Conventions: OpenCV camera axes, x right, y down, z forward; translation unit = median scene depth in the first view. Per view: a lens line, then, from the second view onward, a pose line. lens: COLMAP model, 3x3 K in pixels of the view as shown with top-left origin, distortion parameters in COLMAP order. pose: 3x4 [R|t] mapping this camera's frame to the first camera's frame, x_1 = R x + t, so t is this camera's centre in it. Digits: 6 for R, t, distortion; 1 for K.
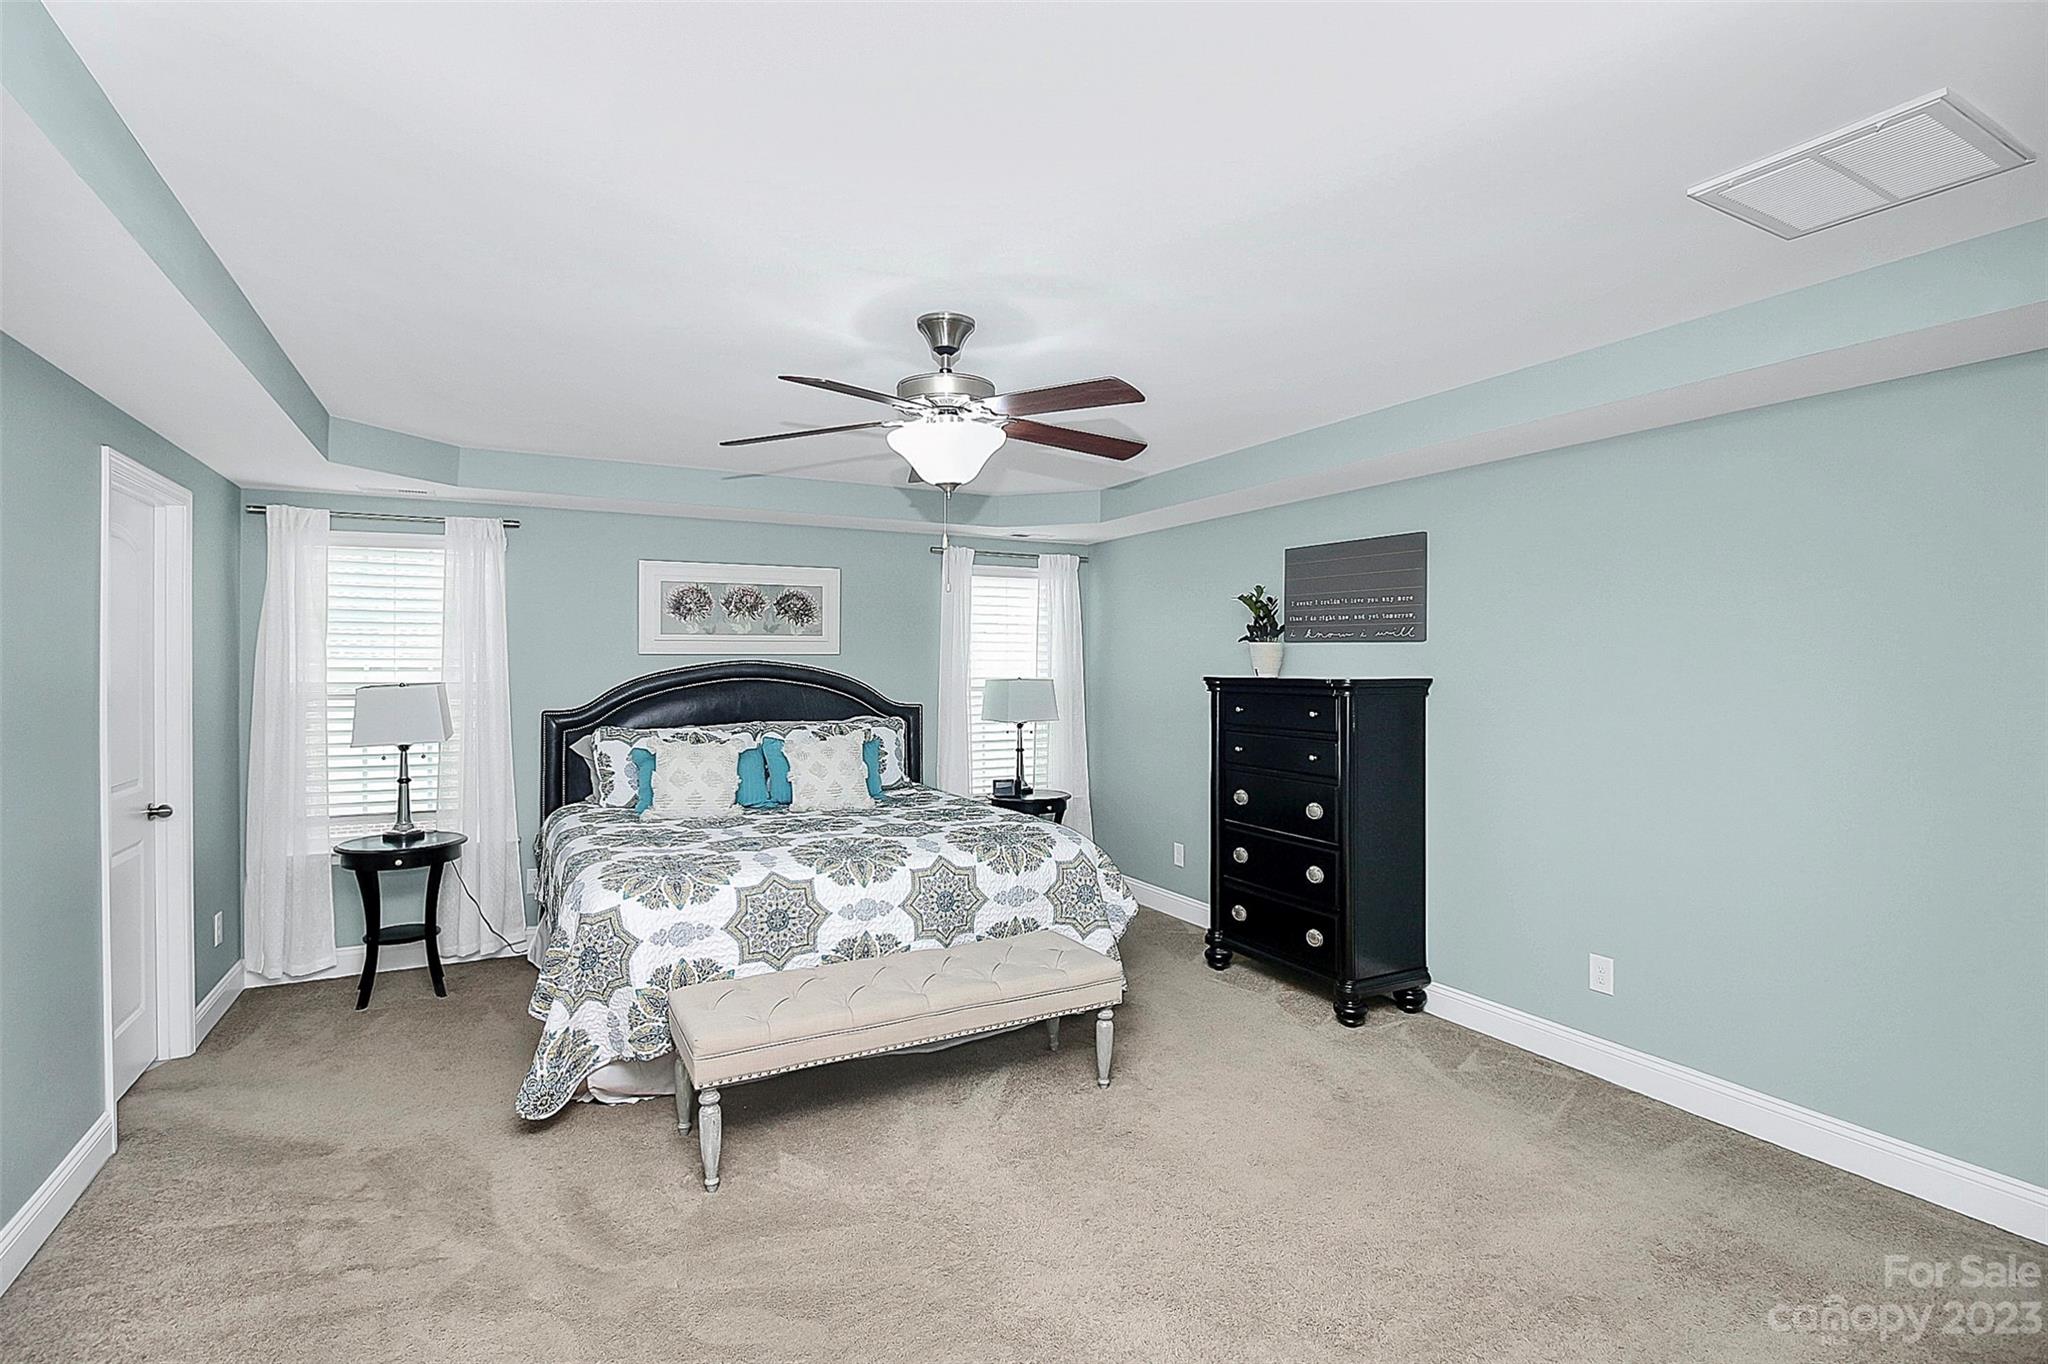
lens RADIAL K [[957.9, 0, 1023.9], [0, 957.9, 668.5], [0, 0, 1]] dist [-0.001276, -0.013335]
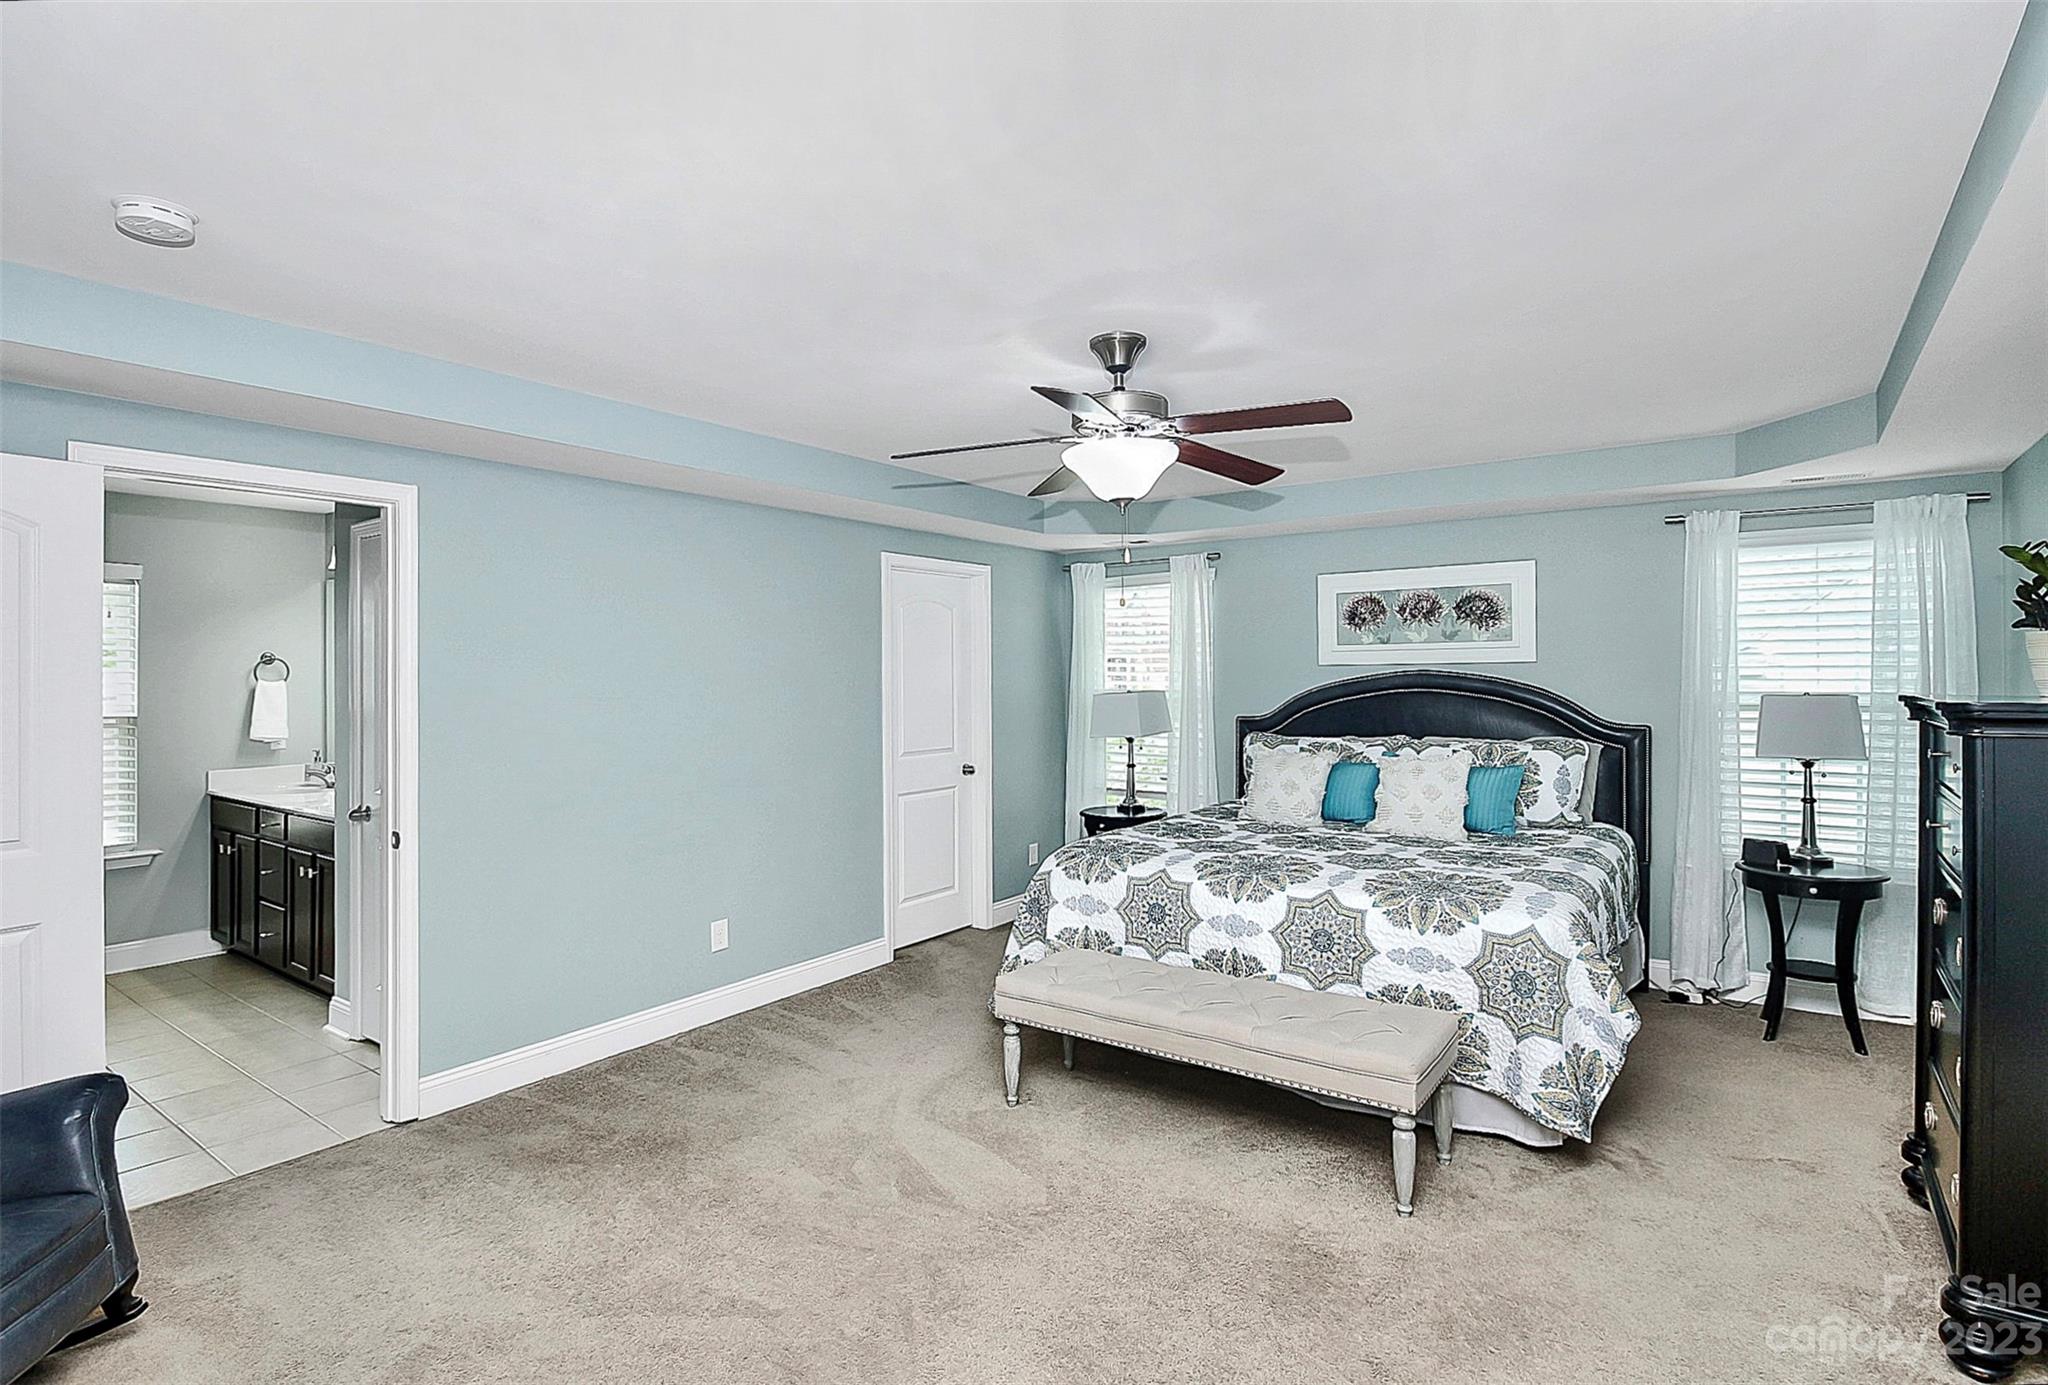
lens RADIAL K [[1013.3, 0, 1047.2], [0, 1013.3, 677.5], [0, 0, 1]] dist [0.000326, 0.000163]
pose [[0.454606, 0.000539, -0.890692, 0.516105], [0.001550, 0.999998, 0.001396, -0.003961], [0.890691, -0.002015, 0.454604, 0.271214]]
